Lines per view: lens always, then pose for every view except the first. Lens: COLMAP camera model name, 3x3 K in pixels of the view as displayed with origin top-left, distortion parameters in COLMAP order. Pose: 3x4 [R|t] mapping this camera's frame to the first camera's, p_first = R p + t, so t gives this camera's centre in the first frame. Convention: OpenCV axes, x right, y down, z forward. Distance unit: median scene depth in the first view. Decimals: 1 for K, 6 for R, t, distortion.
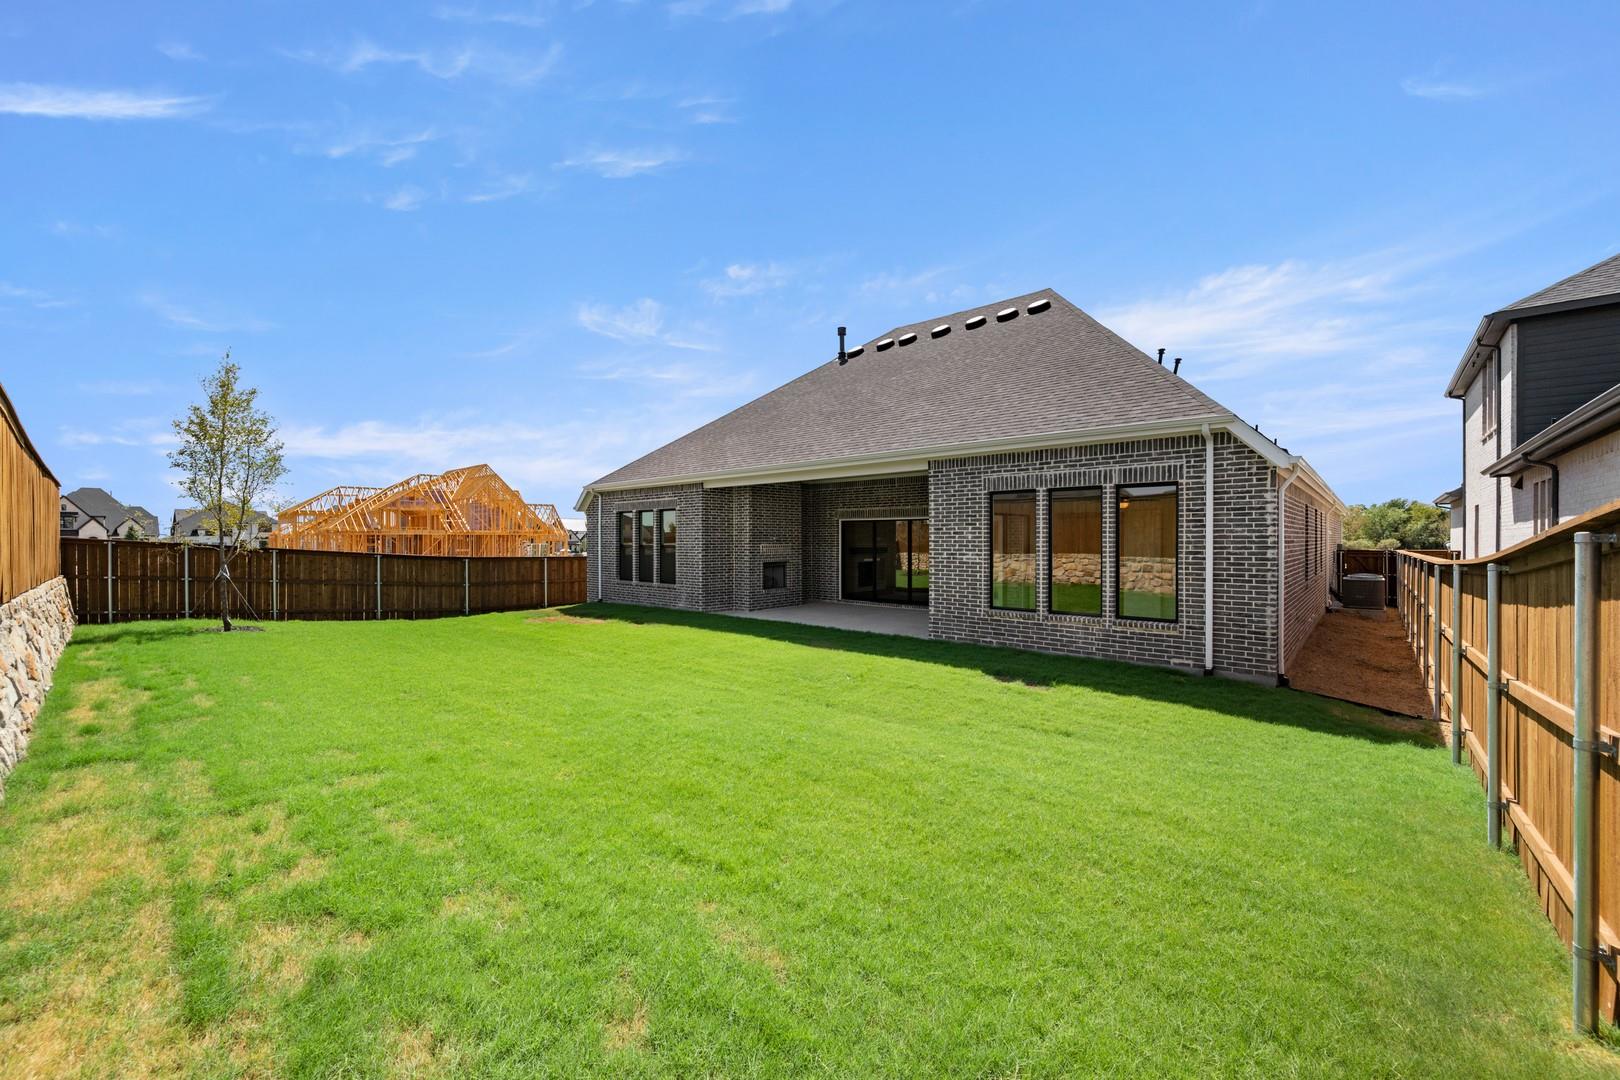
lens RADIAL K [[636.3, 0, 811.7], [0, 636.3, 540.5], [0, 0, 1]] dist [-0.001300, 0.000113]
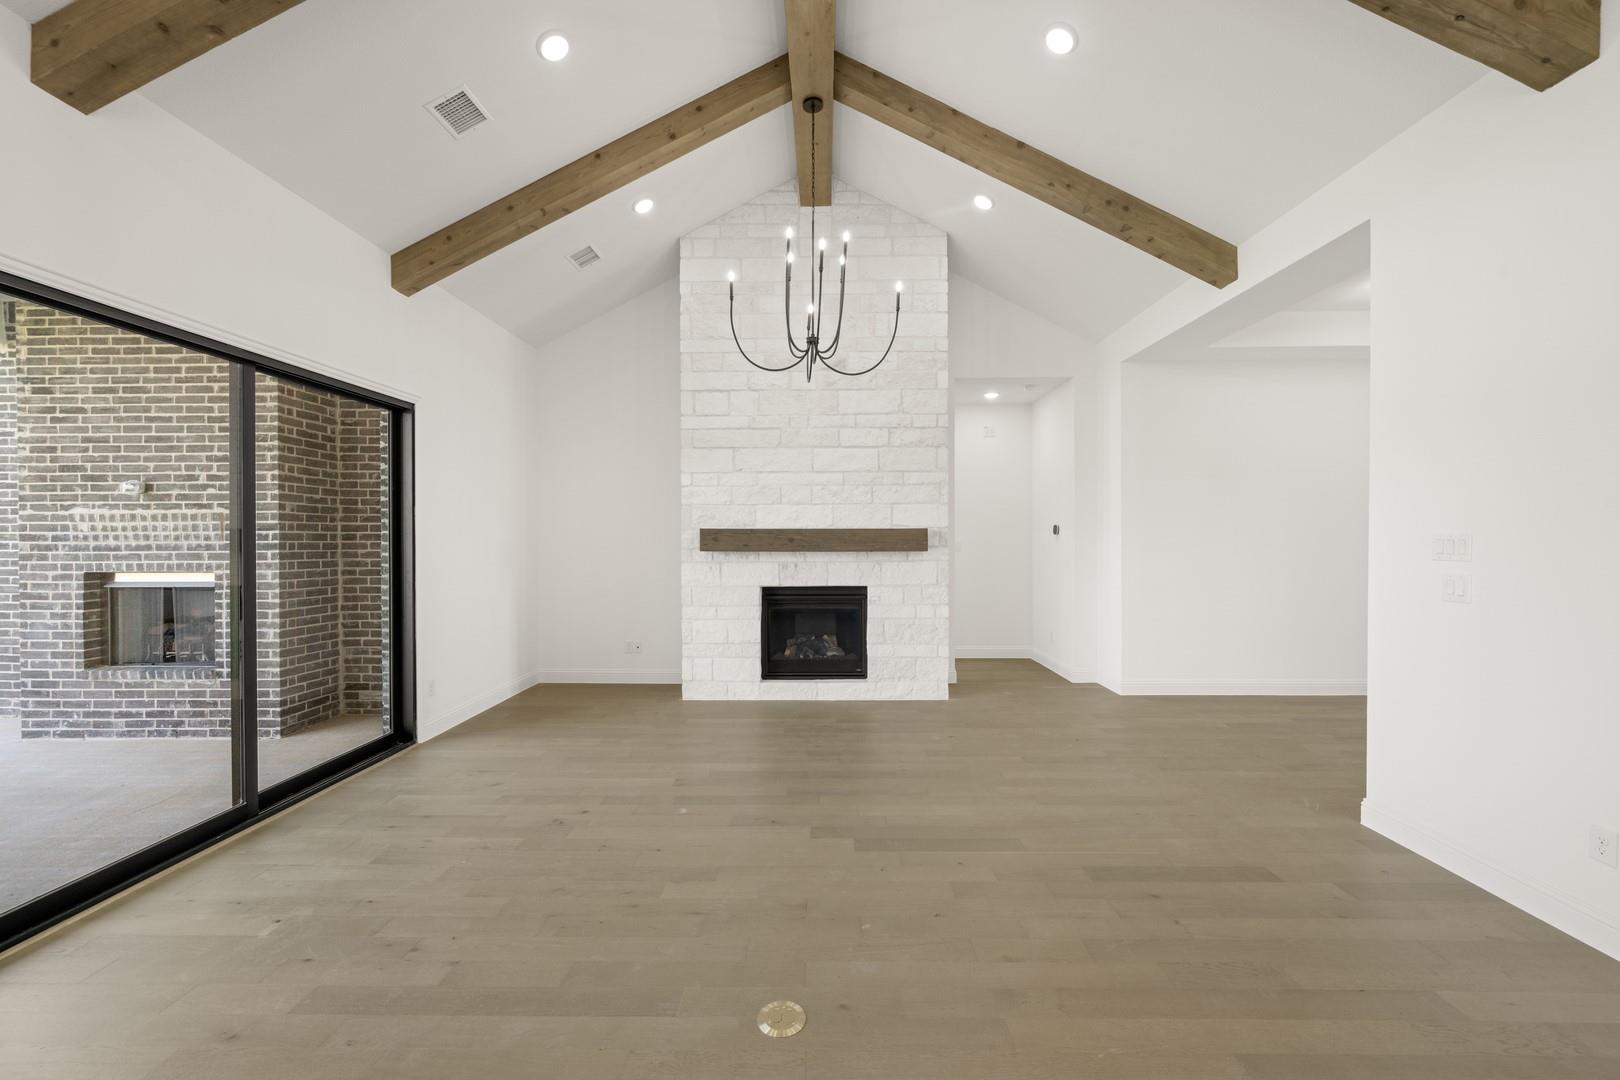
lens RADIAL K [[636.3, 0, 804.4], [0, 636.3, 543.6], [0, 0, 1]] dist [-0.001300, 0.000113]
pose [[0.655030, 0.006491, -0.755575, 0.327448], [-0.001339, 0.999971, 0.007430, 0.017733], [0.755601, -0.003855, 0.655020, 0.987495]]
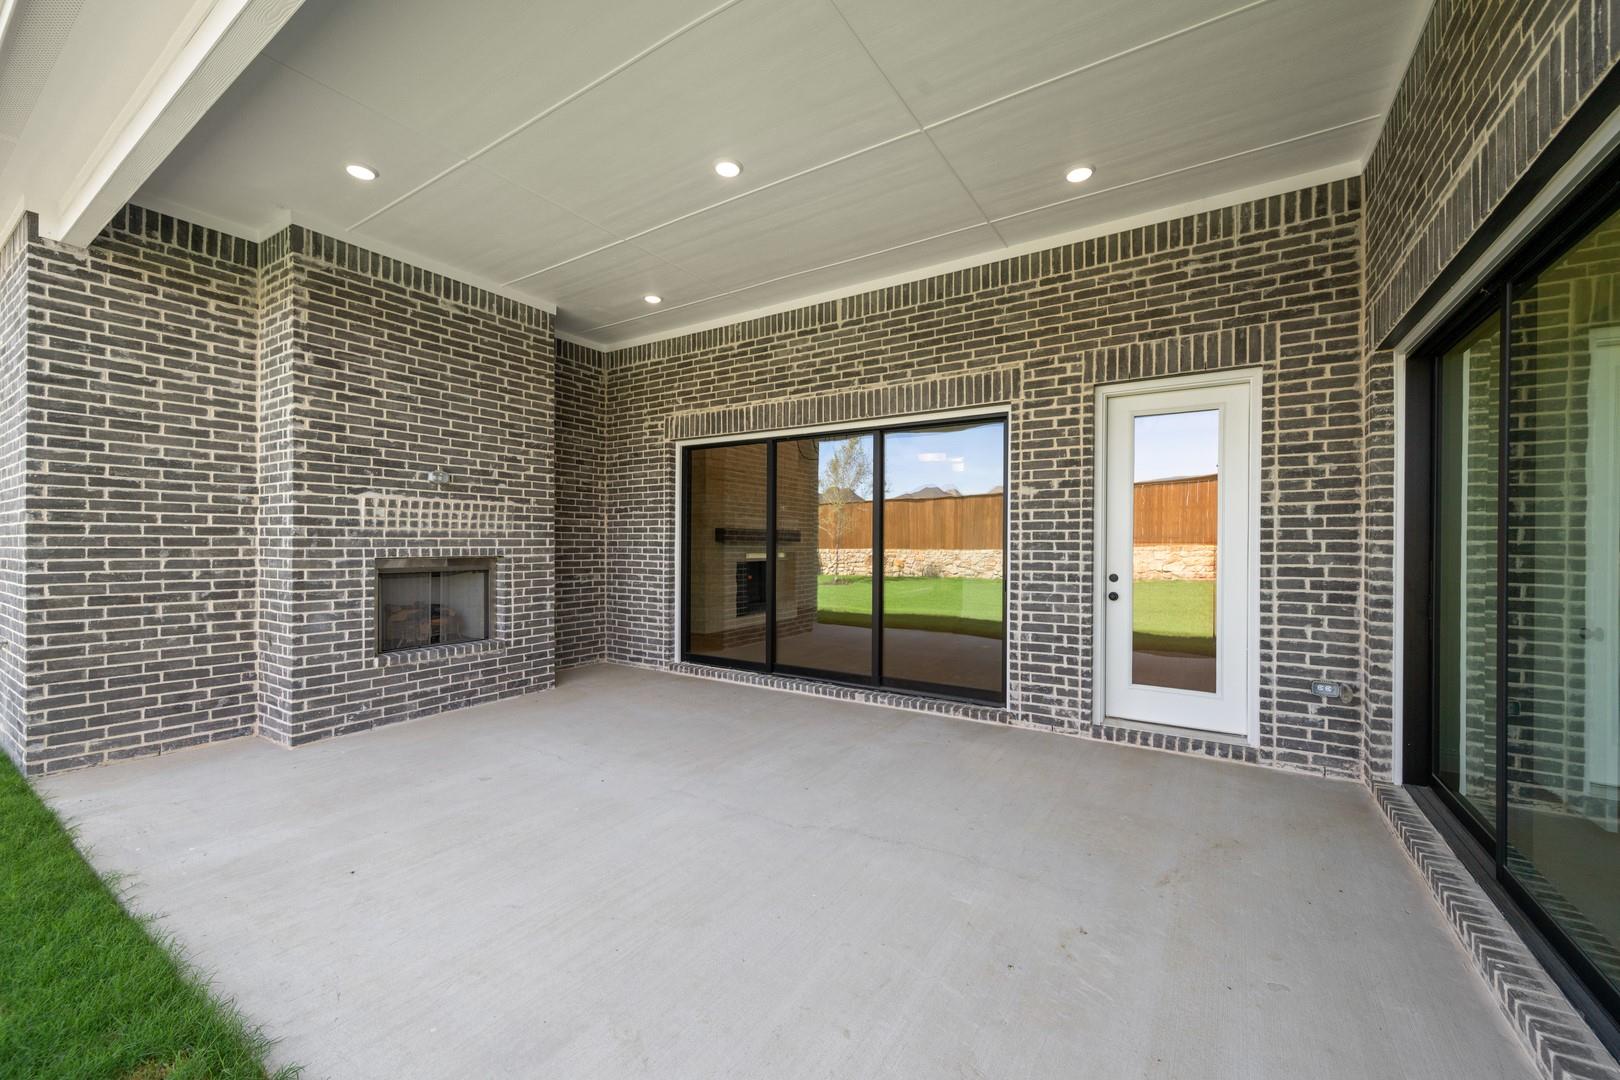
lens RADIAL K [[636.3, 0, 809.5], [0, 636.3, 541.9], [0, 0, 1]] dist [-0.001300, 0.000113]
pose [[0.987319, 0.007498, 0.158569, 0.063546], [-0.007047, 0.999969, -0.003410, 0.025073], [-0.158590, 0.002250, 0.987342, 0.648051]]
